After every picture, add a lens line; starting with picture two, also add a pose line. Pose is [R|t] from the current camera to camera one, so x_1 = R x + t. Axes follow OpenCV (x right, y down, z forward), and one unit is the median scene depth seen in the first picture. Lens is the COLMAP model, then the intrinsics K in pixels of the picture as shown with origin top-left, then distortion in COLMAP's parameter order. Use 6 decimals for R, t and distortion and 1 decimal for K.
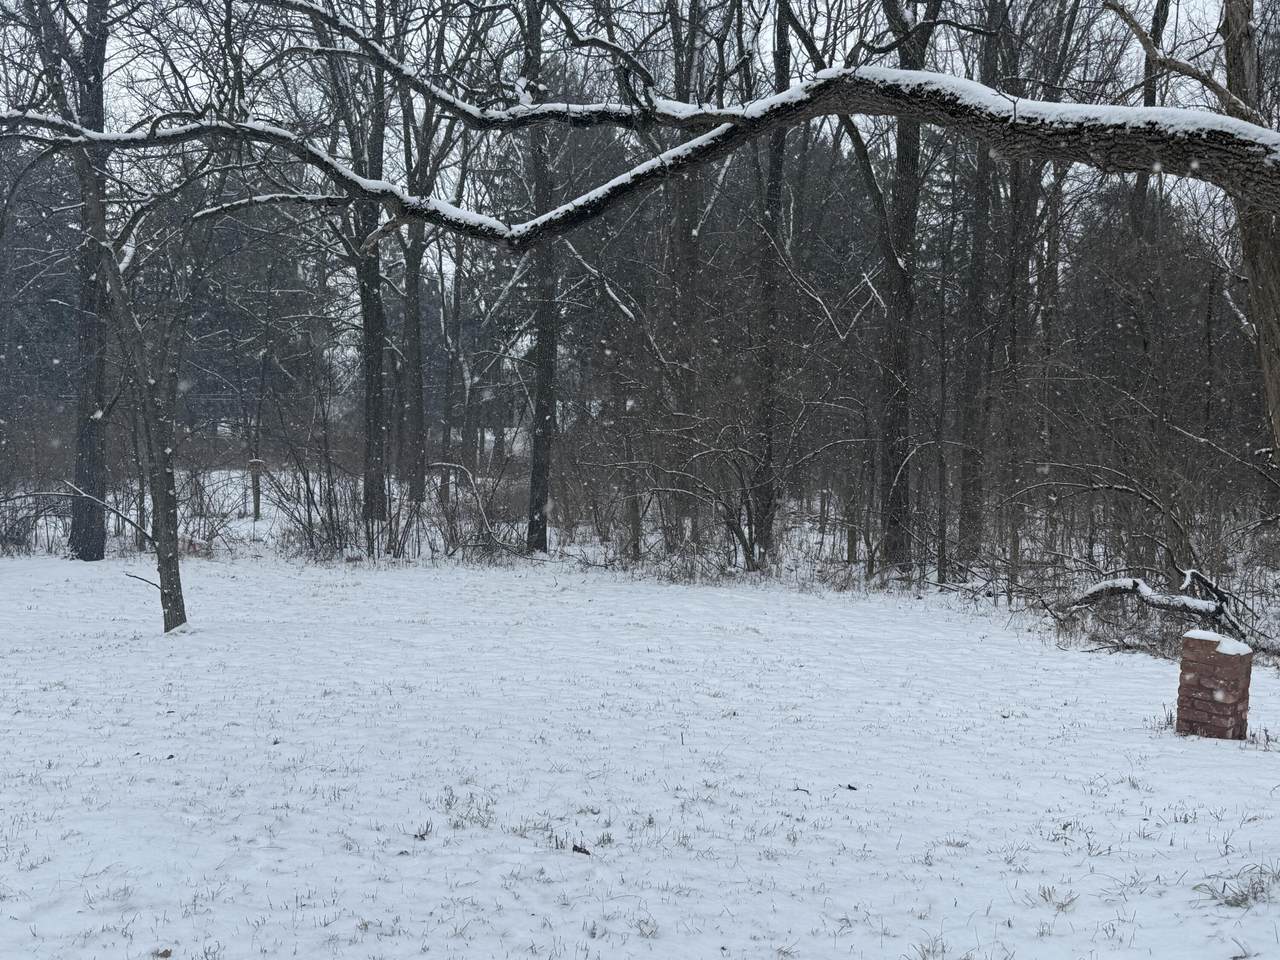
lens RADIAL K [[1338.5, 0, 640.0], [0, 1338.5, 480.0], [0, 0, 1]] dist [0.269974, -0.601340]
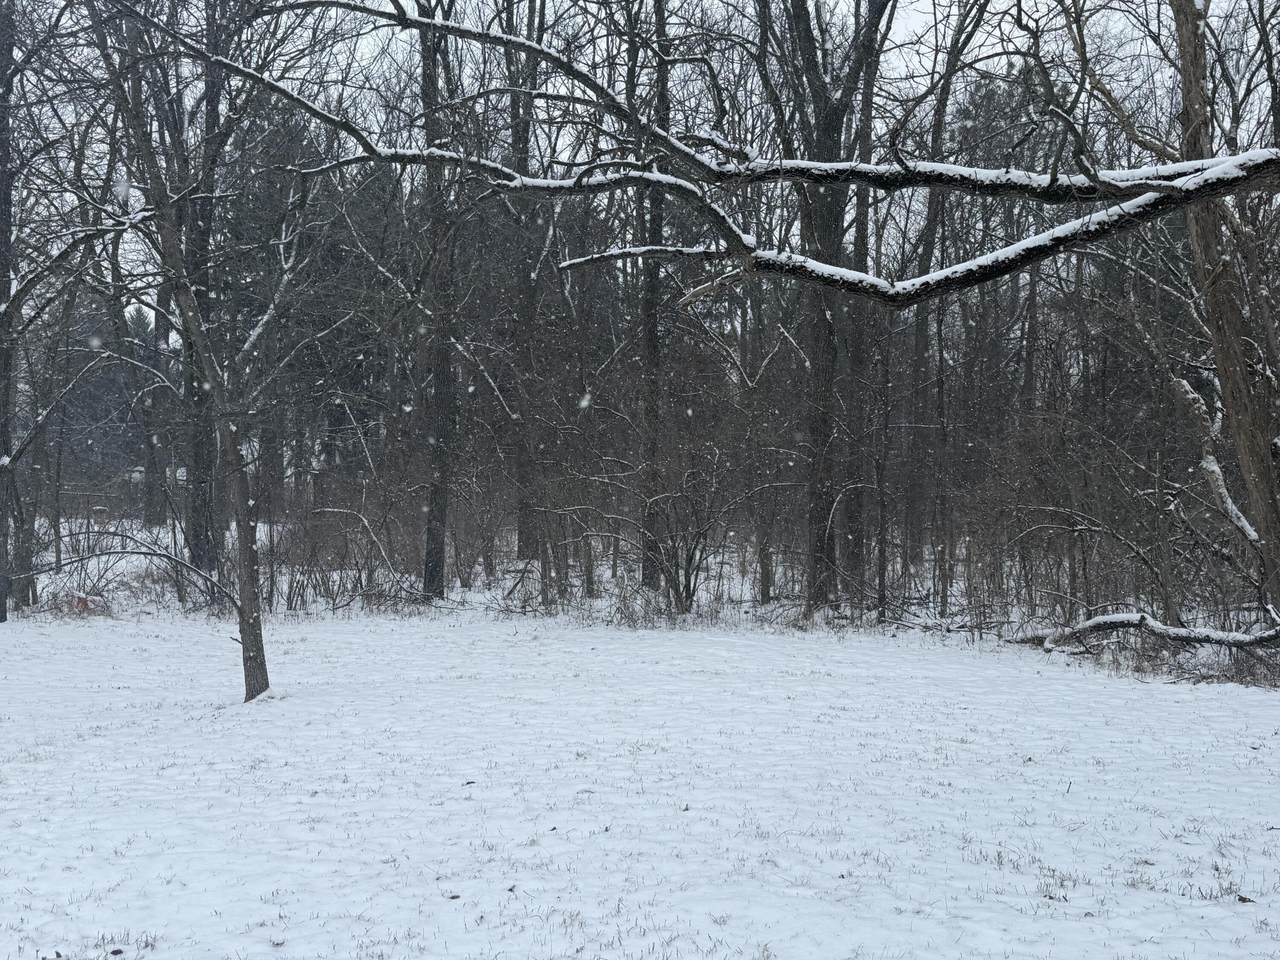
lens RADIAL K [[1338.5, 0, 640.0], [0, 1338.5, 480.0], [0, 0, 1]] dist [0.269974, -0.601340]
pose [[0.968795, -0.003466, 0.247837, -0.520950], [0.010586, 0.999568, -0.027402, -0.014396], [-0.247635, 0.029170, 0.968414, 0.067567]]
